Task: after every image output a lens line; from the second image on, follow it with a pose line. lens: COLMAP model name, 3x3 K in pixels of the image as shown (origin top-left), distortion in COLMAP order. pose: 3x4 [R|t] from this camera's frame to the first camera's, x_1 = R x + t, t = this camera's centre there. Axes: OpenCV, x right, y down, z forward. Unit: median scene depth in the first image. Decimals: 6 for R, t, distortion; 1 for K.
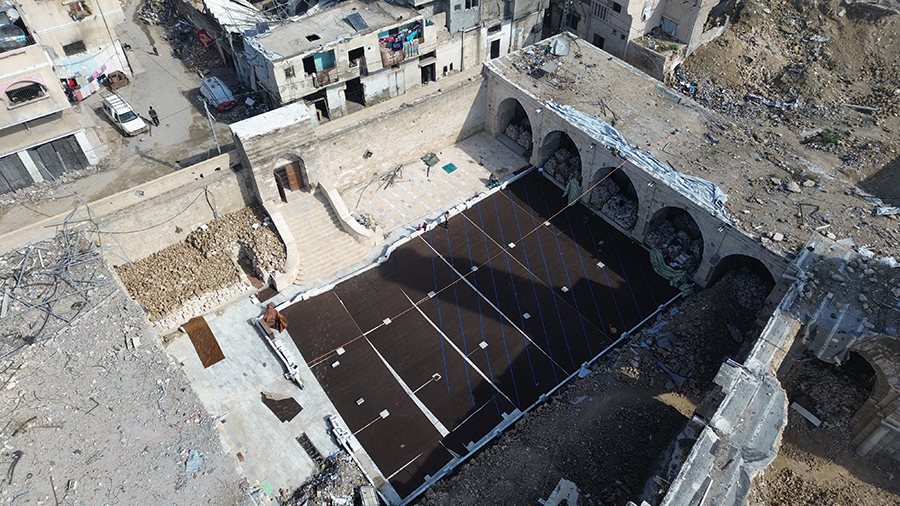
lens RADIAL K [[636.4, 0, 450.6], [0, 636.4, 253.2], [0, 0, 1]] dist [0.074083, -0.081430]
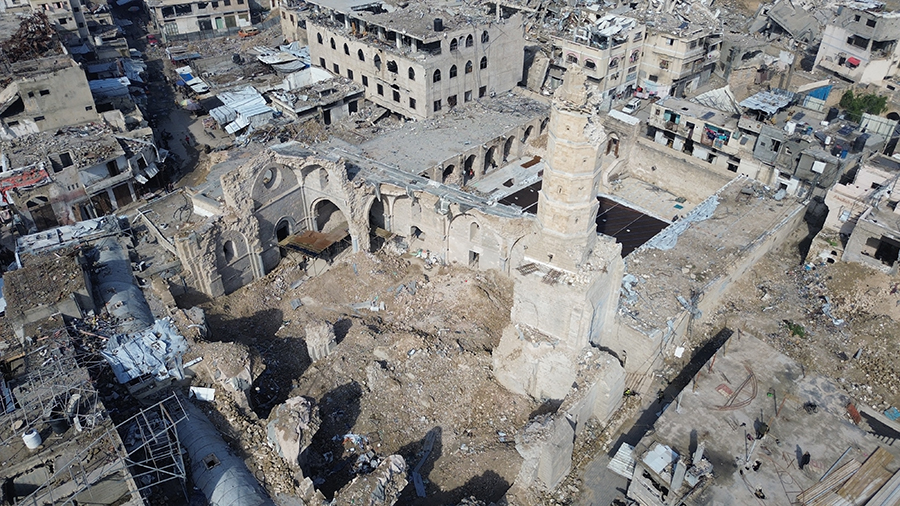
lens RADIAL K [[636.4, 0, 450.6], [0, 636.4, 253.2], [0, 0, 1]] dist [0.074083, -0.081430]
pose [[0.106359, 0.574136, -0.811822, 1.488430], [-0.730839, 0.598742, 0.327692, -0.192049], [0.674212, 0.558459, 0.483283, -0.156302]]
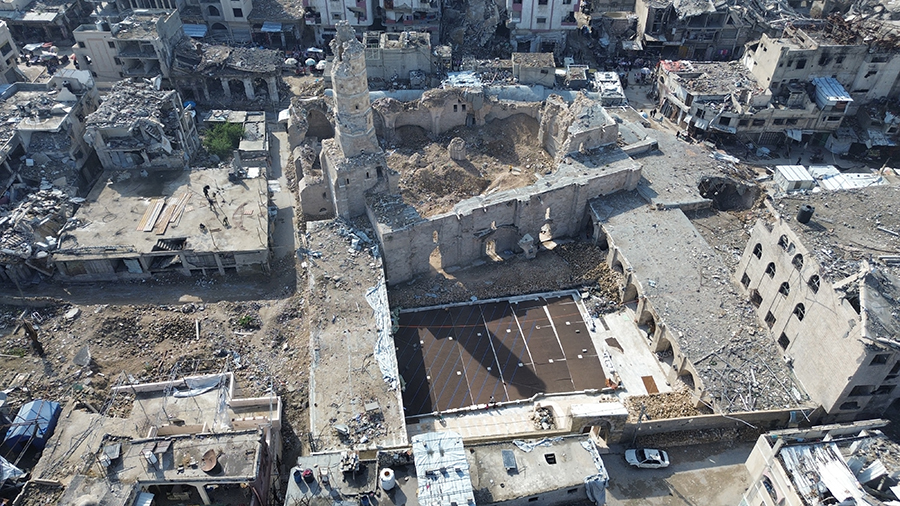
lens RADIAL K [[636.4, 0, 450.6], [0, 636.4, 253.2], [0, 0, 1]] dist [0.074083, -0.081430]
pose [[-0.882543, -0.312368, 0.351488, -0.340256], [0.342190, 0.086063, 0.935681, -1.490231], [-0.322527, 0.946055, 0.030935, 0.657741]]
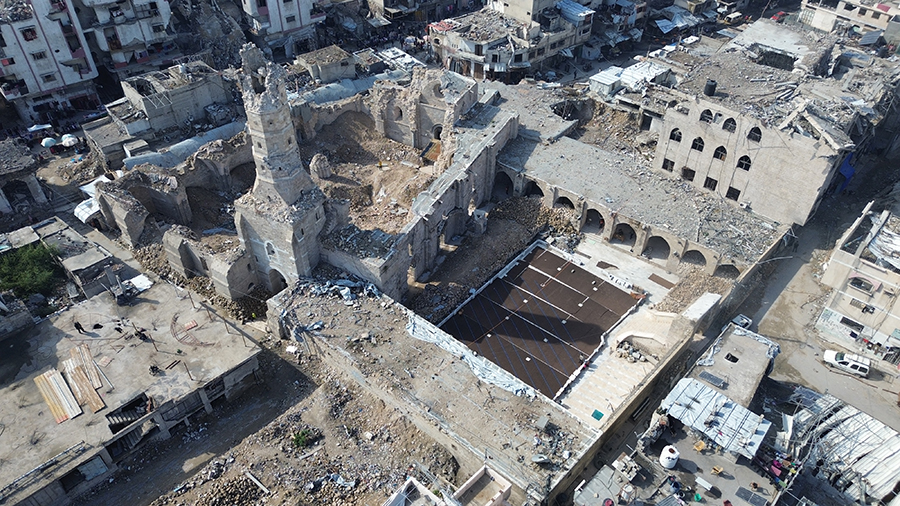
lens RADIAL K [[636.4, 0, 450.6], [0, 636.4, 253.2], [0, 0, 1]] dist [0.074083, -0.081430]
pose [[-0.978665, 0.131451, -0.157912, 0.469039], [-0.153062, 0.046283, 0.987132, -1.447724], [0.137068, 0.990242, -0.025176, 0.744655]]
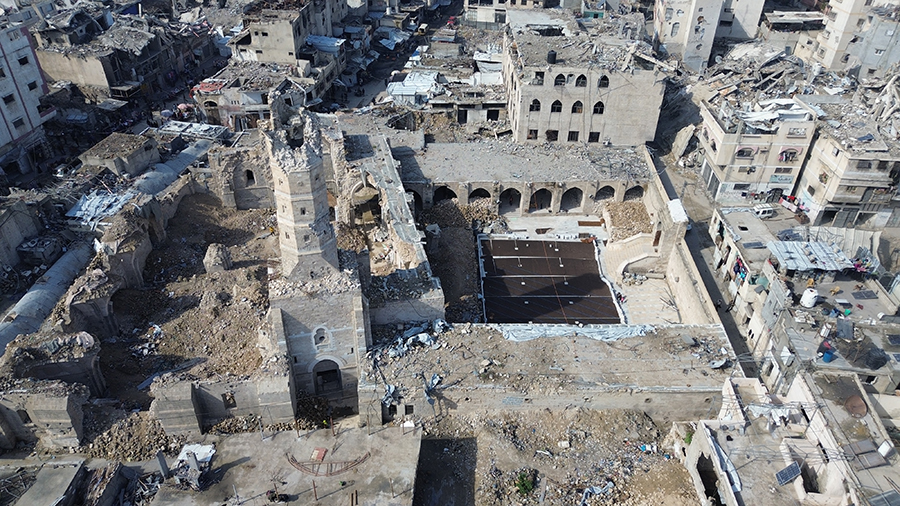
lens RADIAL K [[636.4, 0, 450.6], [0, 636.4, 253.2], [0, 0, 1]] dist [0.074083, -0.081430]
pose [[-0.606386, 0.454619, -0.652394, 1.205713], [-0.592311, 0.289153, 0.752036, -1.035646], [0.530532, 0.842444, 0.093938, 0.527775]]
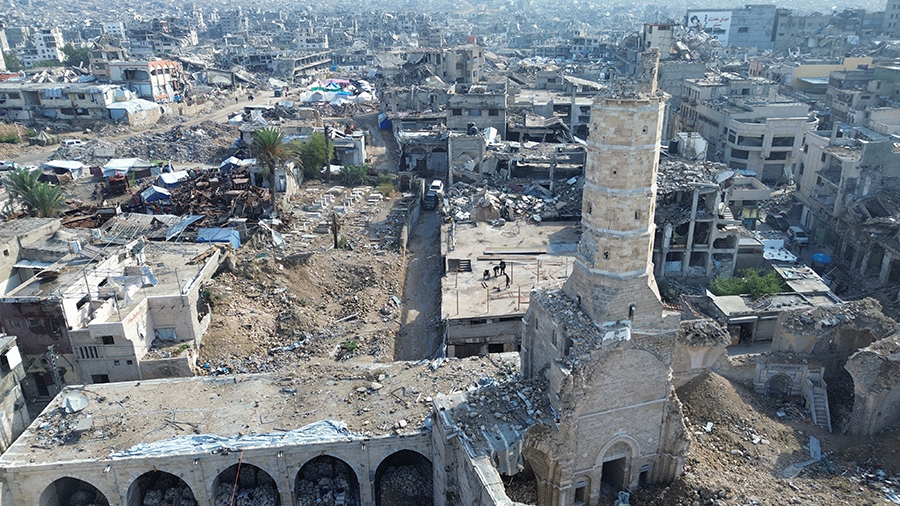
lens RADIAL K [[636.4, 0, 450.6], [0, 636.4, 253.2], [0, 0, 1]] dist [0.074083, -0.081430]
pose [[0.535116, -0.323966, 0.780190, -0.194385], [0.629199, 0.769104, -0.112191, -0.061746], [-0.563701, 0.550930, 0.615399, 0.063104]]
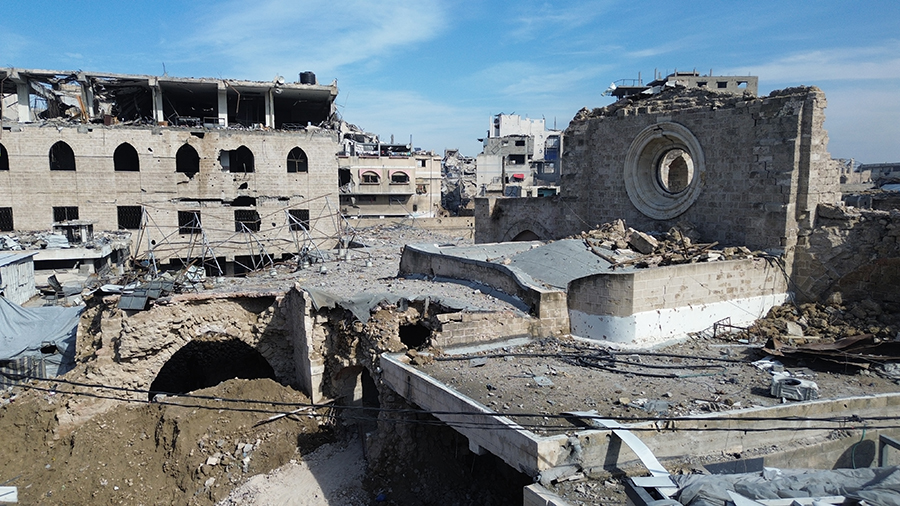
lens RADIAL K [[636.4, 0, 450.6], [0, 636.4, 253.2], [0, 0, 1]] dist [0.074083, -0.081430]
pose [[0.946473, 0.029239, -0.321457, 0.102144], [-0.234146, 0.747696, -0.621390, 0.915041], [0.222184, 0.663397, 0.714520, -0.171119]]
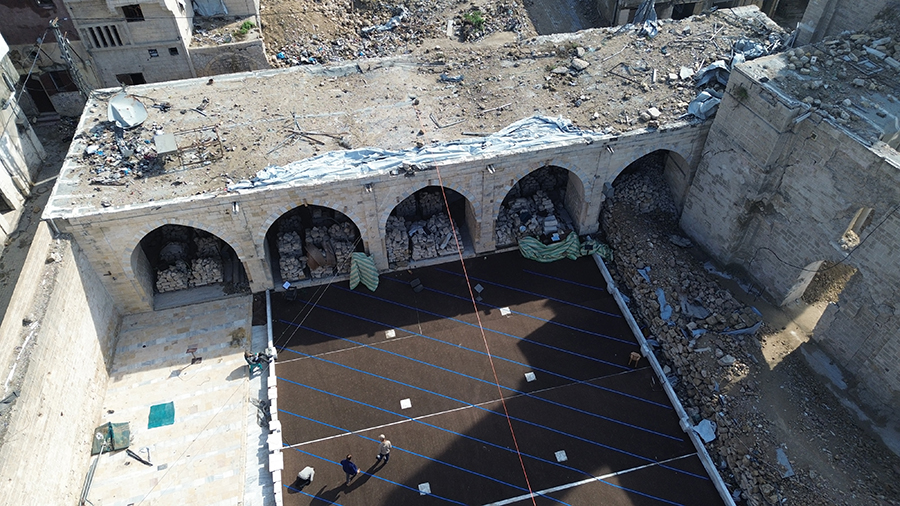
lens RADIAL K [[639.2, 0, 450.2], [0, 639.2, 251.2], [0, 0, 1]] dist [0.072616, -0.072078]
pose [[0.421908, -0.658073, 0.623645, -0.146403], [0.667408, 0.691003, 0.277635, -0.229246], [-0.613645, 0.299089, 0.730743, 0.510778]]
